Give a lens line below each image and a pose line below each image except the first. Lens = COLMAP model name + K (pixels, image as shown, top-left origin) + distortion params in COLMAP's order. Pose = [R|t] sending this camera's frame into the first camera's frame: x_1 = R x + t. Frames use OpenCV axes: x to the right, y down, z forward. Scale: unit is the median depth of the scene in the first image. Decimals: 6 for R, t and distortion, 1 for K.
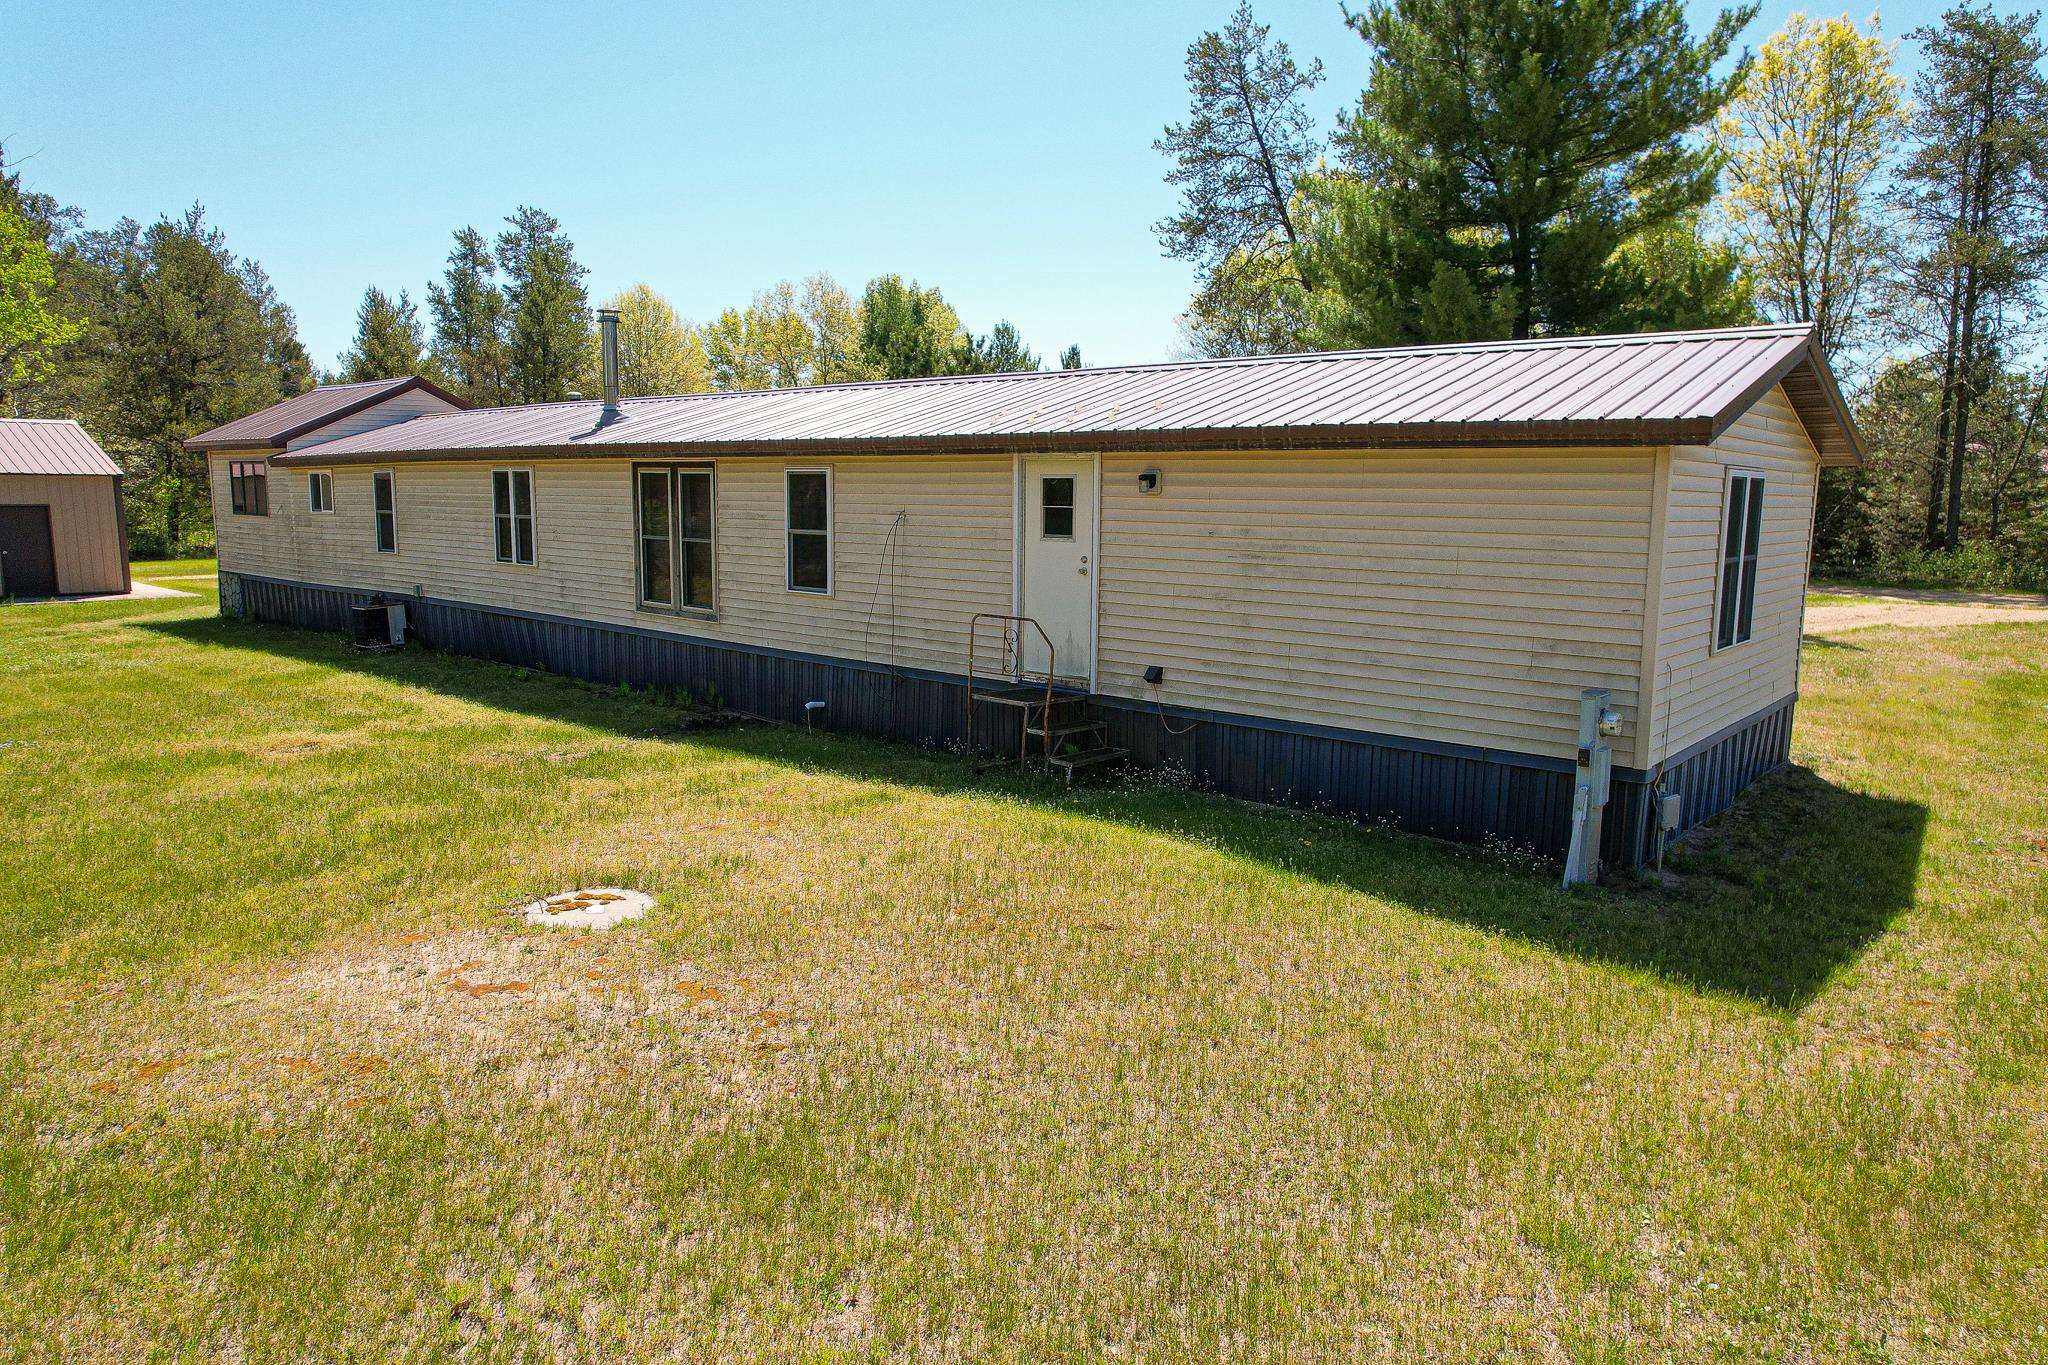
lens RADIAL K [[1307.7, 0, 1030.6], [0, 1307.7, 692.5], [0, 0, 1]] dist [-0.081179, 0.076281]
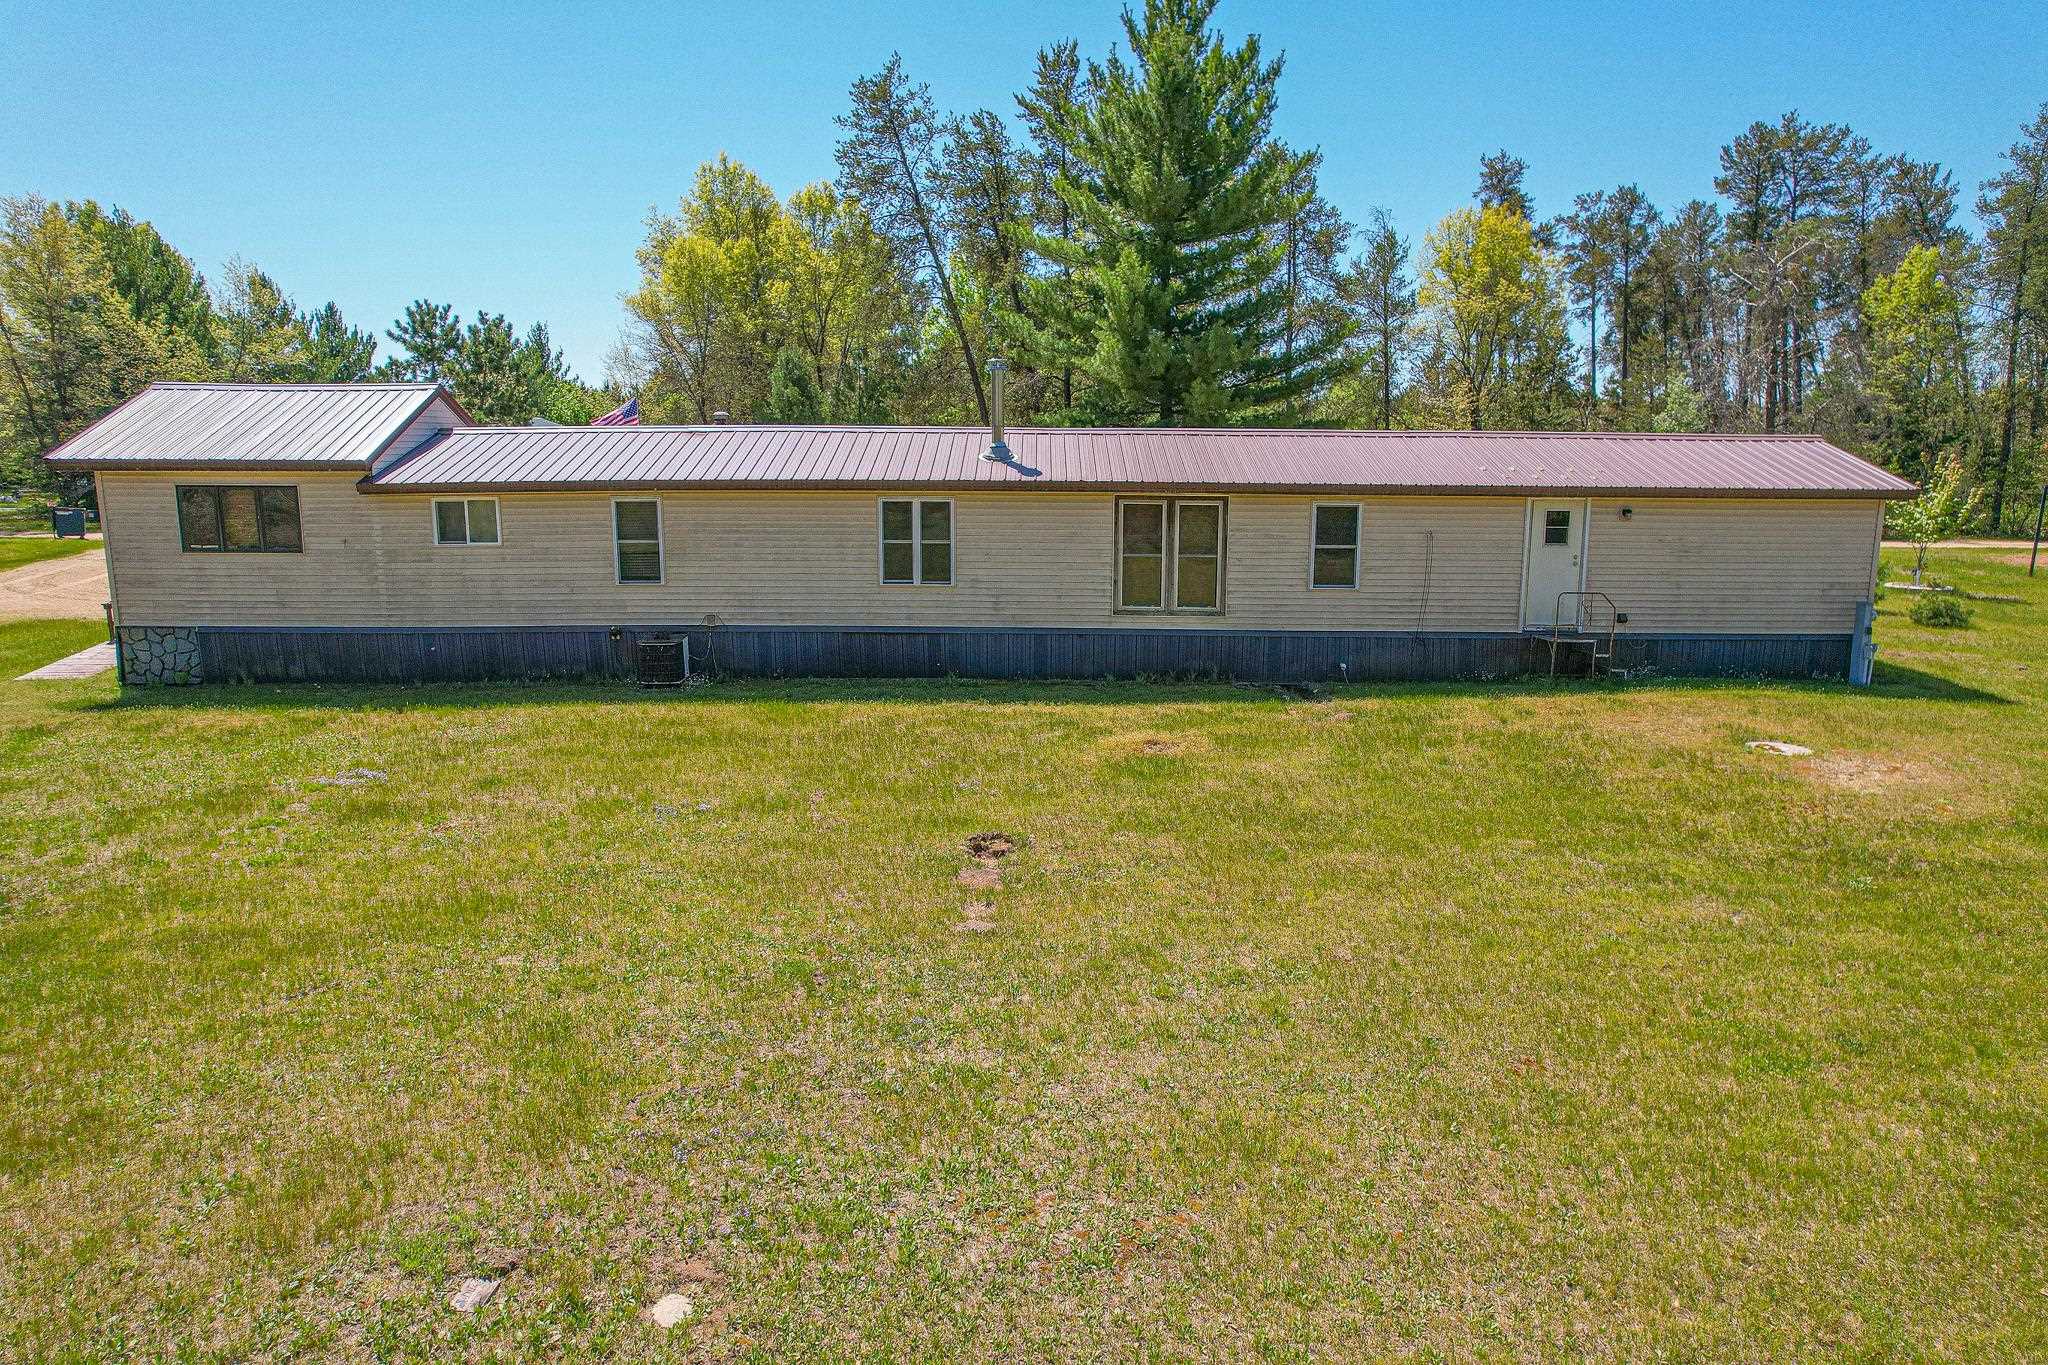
lens RADIAL K [[1307.7, 0, 1030.6], [0, 1307.7, 692.5], [0, 0, 1]] dist [-0.081179, 0.076281]
pose [[0.769890, -0.120992, 0.626602, -1.251224], [0.105516, 0.992483, 0.061996, -0.081371], [-0.629393, 0.018387, 0.776869, 0.086688]]
